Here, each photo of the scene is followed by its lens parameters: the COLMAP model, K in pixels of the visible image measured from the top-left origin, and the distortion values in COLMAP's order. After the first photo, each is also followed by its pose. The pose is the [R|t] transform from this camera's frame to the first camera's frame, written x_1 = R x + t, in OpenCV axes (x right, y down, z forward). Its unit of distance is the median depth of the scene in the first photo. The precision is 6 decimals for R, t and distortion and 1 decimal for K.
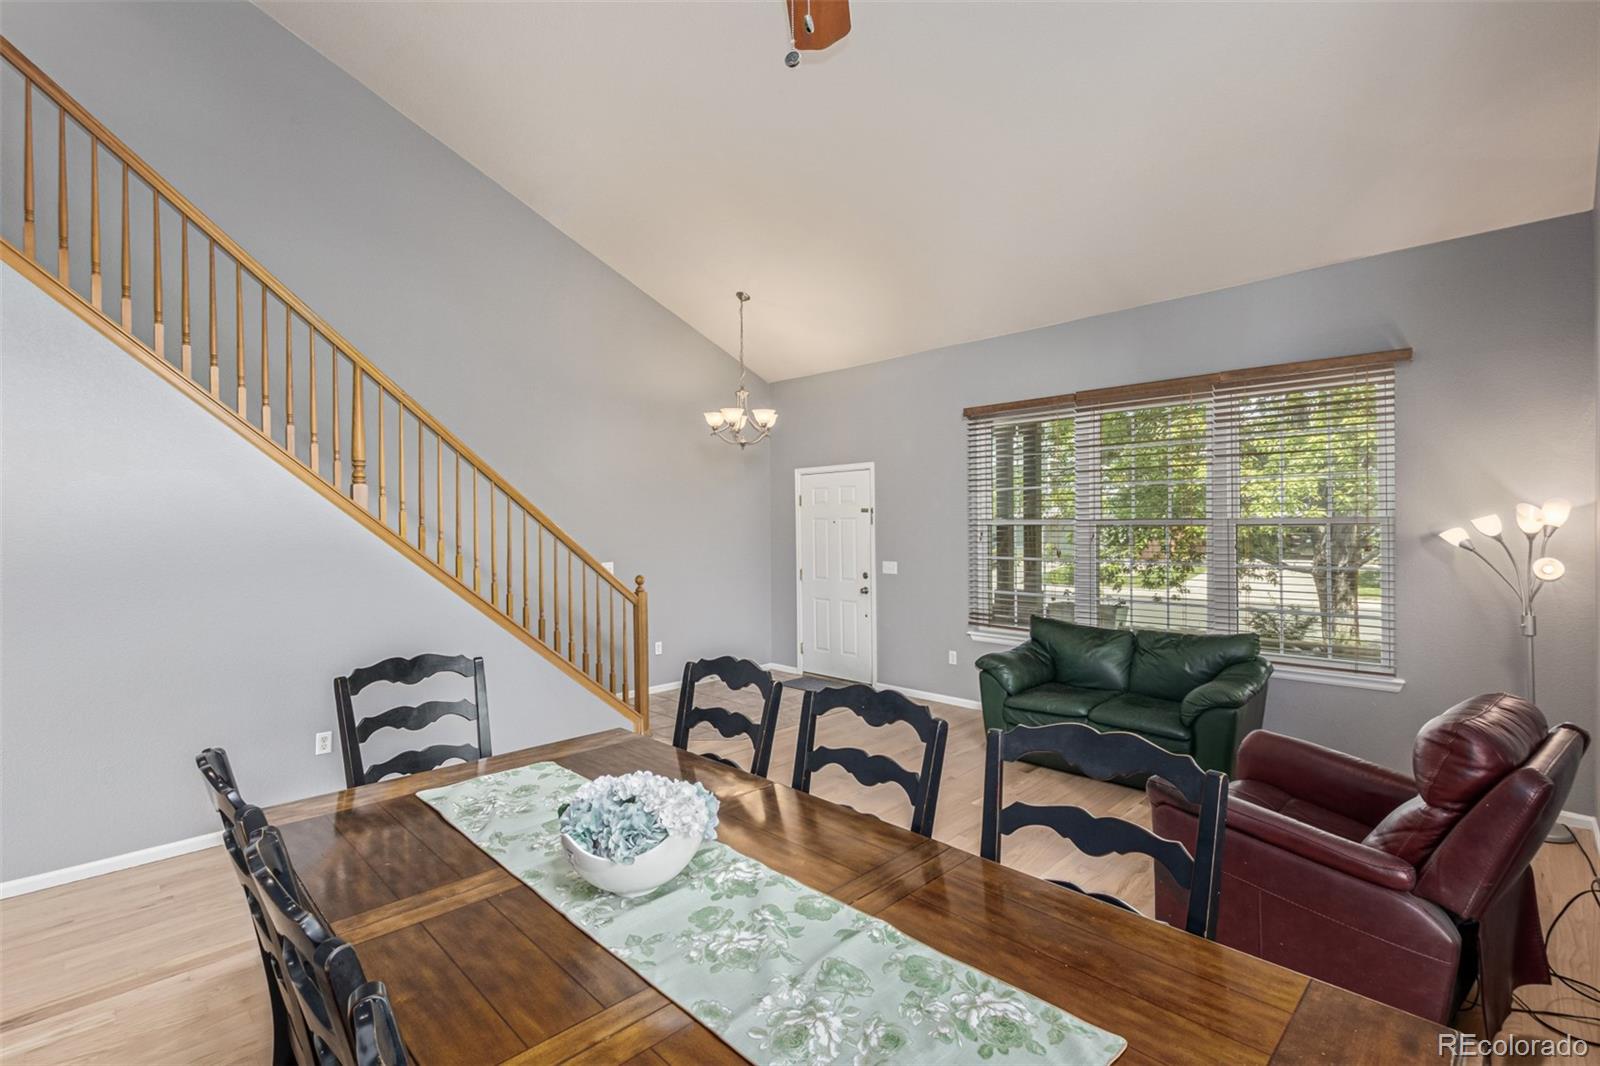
lens RADIAL K [[737.4, 0, 801.4], [0, 737.4, 526.8], [0, 0, 1]] dist [0.002001, -0.000059]
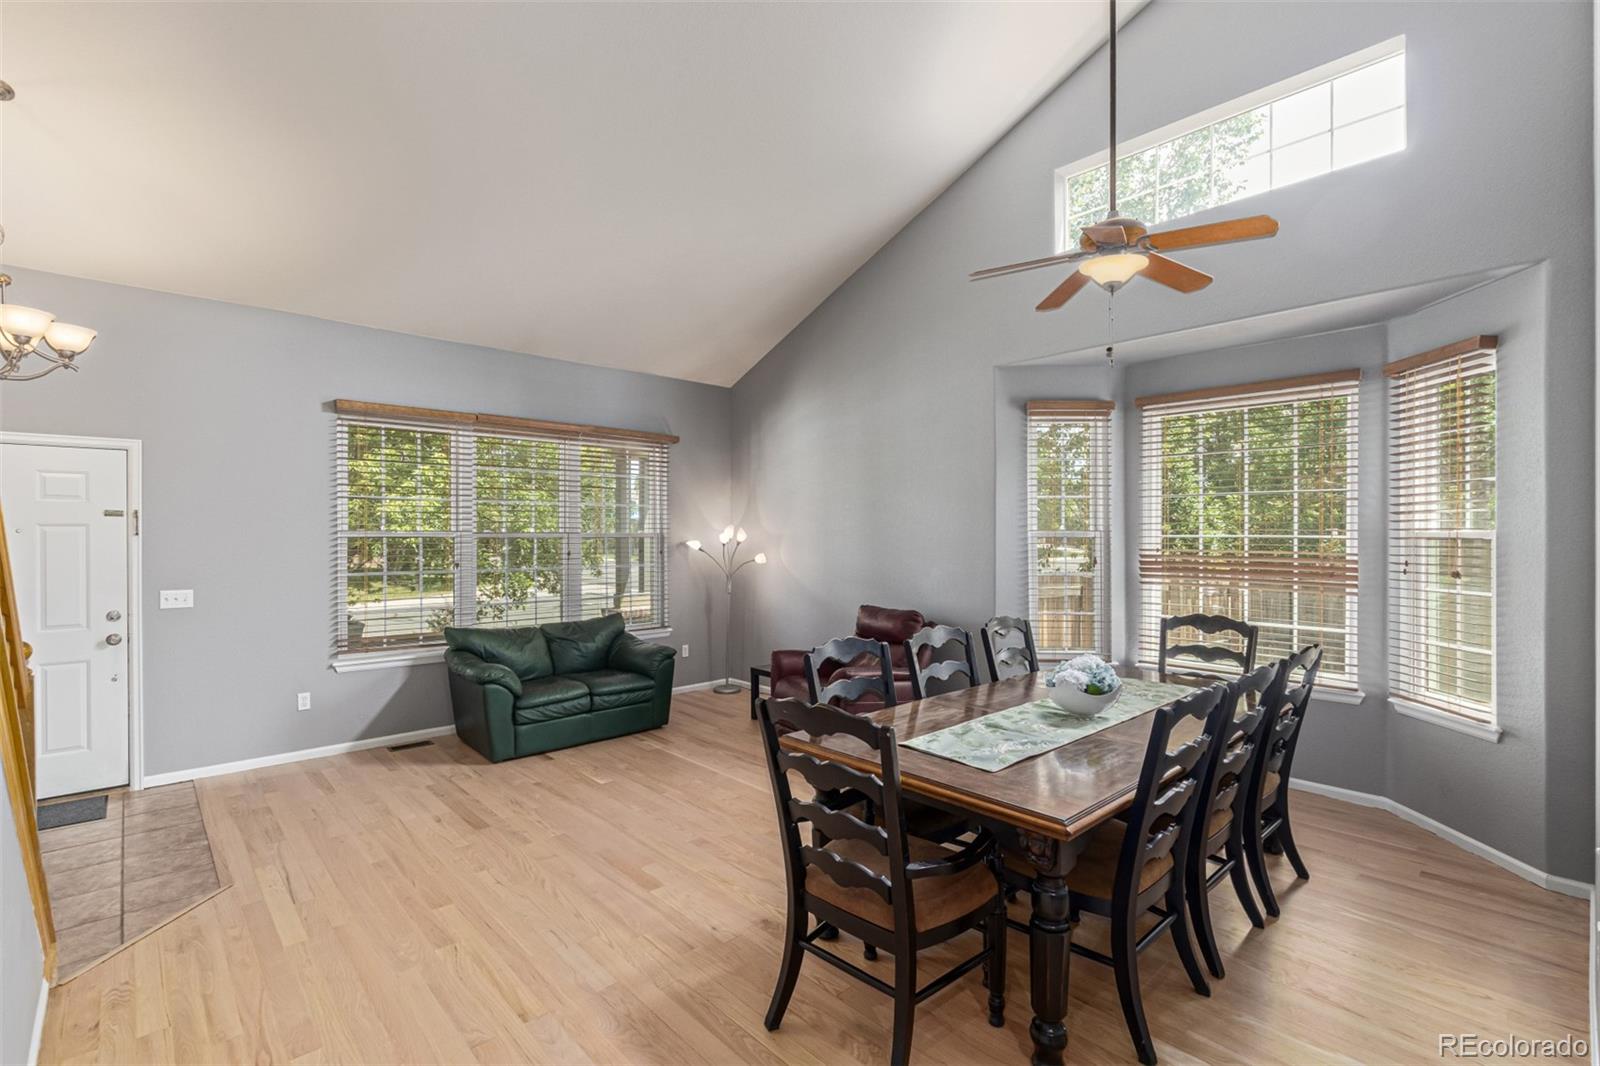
lens RADIAL K [[737.4, 0, 791.4], [0, 737.4, 536.1], [0, 0, 1]] dist [0.002001, -0.000059]
pose [[0.031152, -0.002246, 0.999512, -0.624956], [-0.006356, 0.999977, 0.002445, -0.009584], [-0.999494, -0.006429, 0.031137, 0.466616]]
